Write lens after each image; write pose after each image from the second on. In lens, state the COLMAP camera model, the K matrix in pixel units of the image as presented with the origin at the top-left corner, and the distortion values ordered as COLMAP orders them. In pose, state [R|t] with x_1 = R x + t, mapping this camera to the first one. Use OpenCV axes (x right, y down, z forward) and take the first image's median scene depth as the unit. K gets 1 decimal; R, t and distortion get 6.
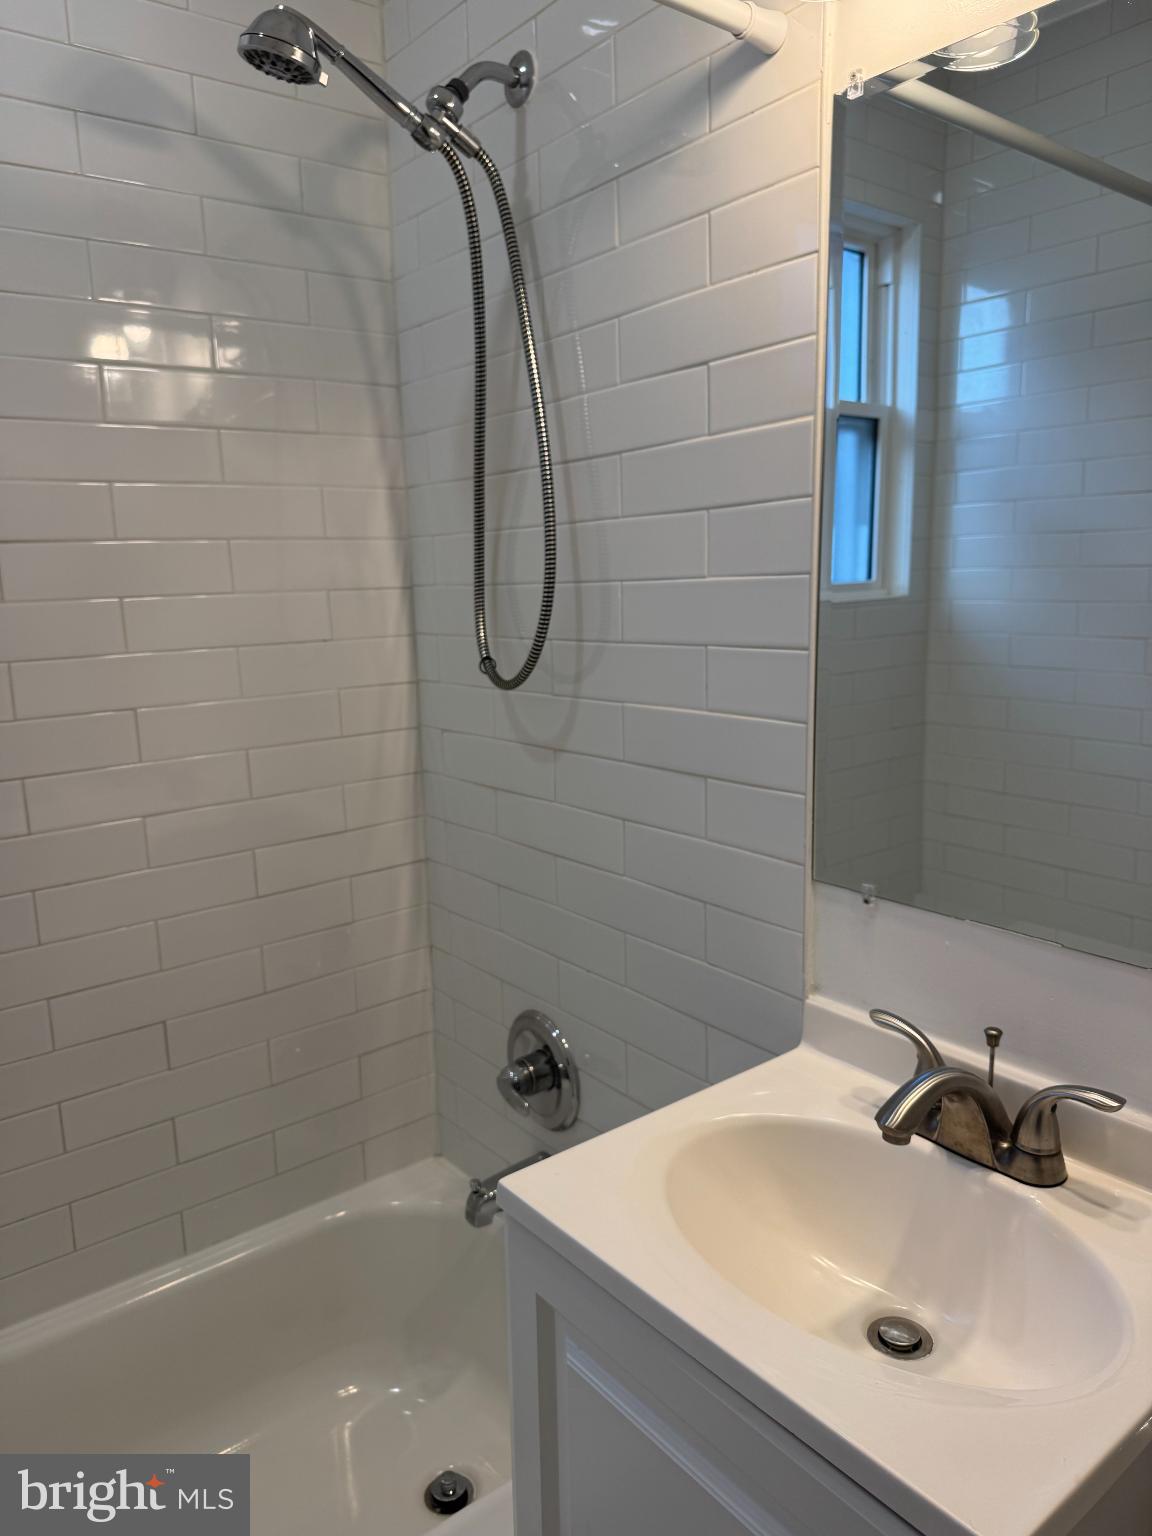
lens RADIAL K [[1052.4, 0, 575.7], [0, 1052.4, 755.4], [0, 0, 1]] dist [0.043281, -0.034503]
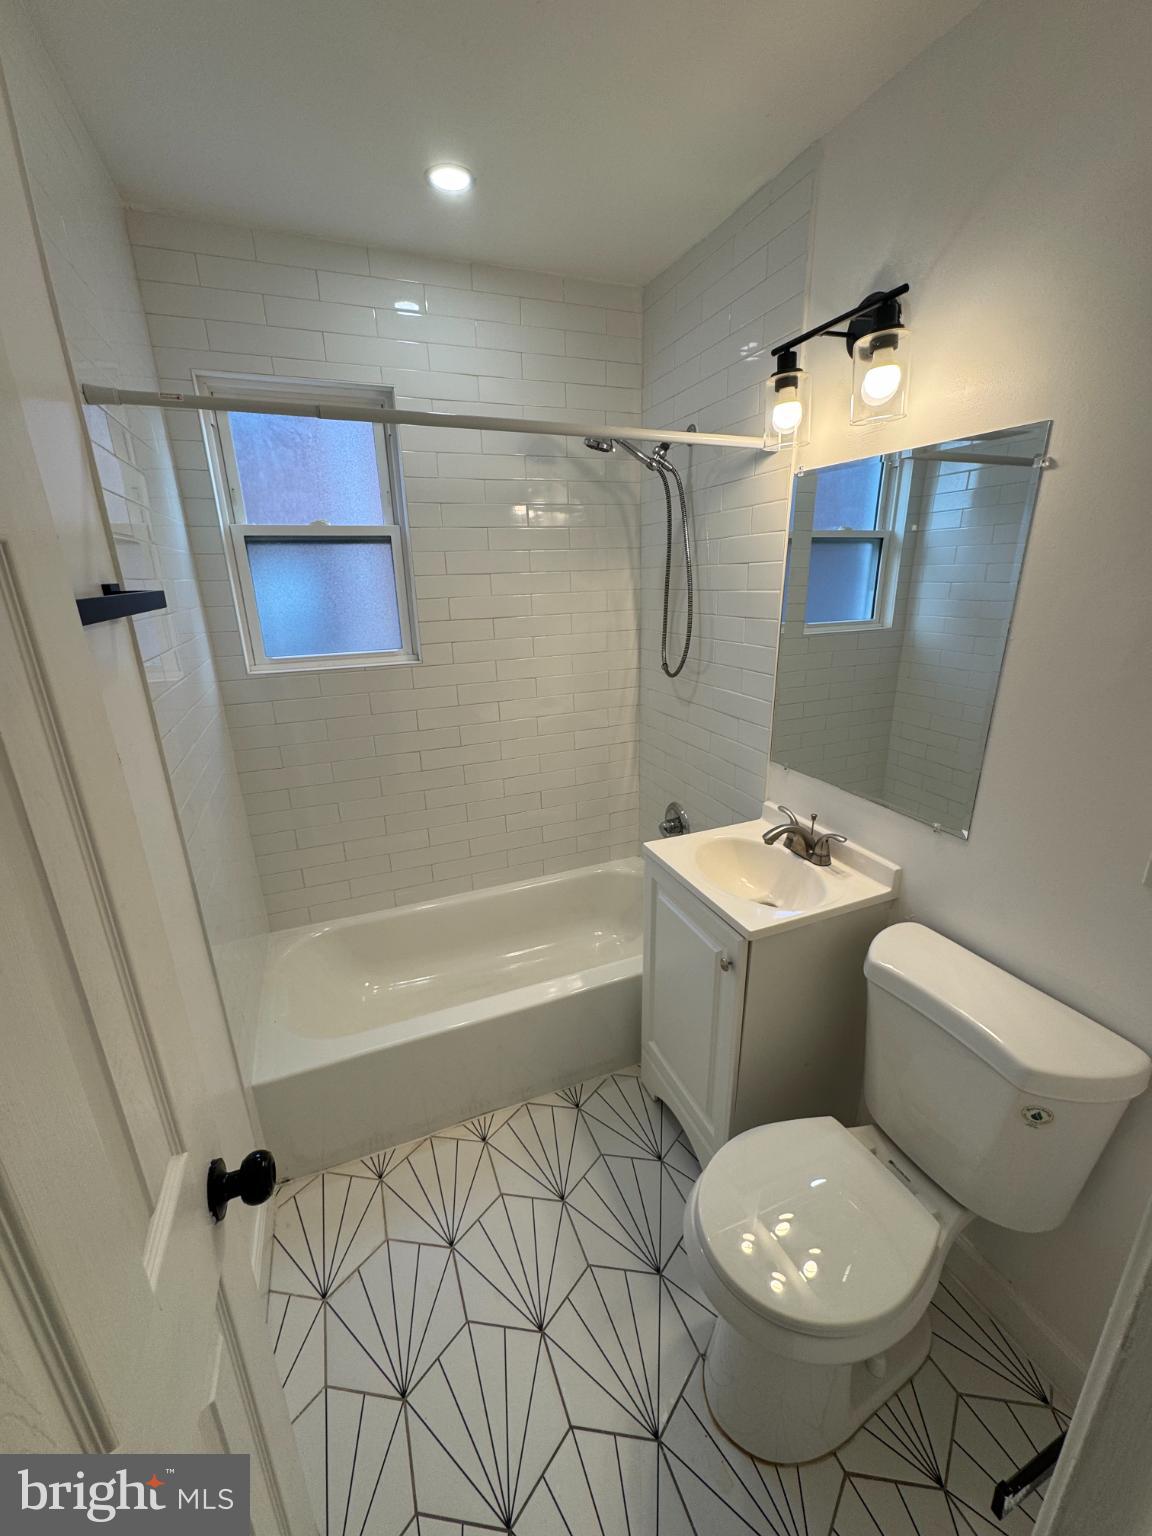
lens RADIAL K [[609.3, 0, 581.9], [0, 609.3, 767.8], [0, 0, 1]] dist [-0.007629, 0.000873]
pose [[0.959089, 0.091622, -0.267869, 0.139046], [-0.051285, 0.986756, 0.153889, -0.060198], [0.278421, -0.133856, 0.951086, -0.485220]]
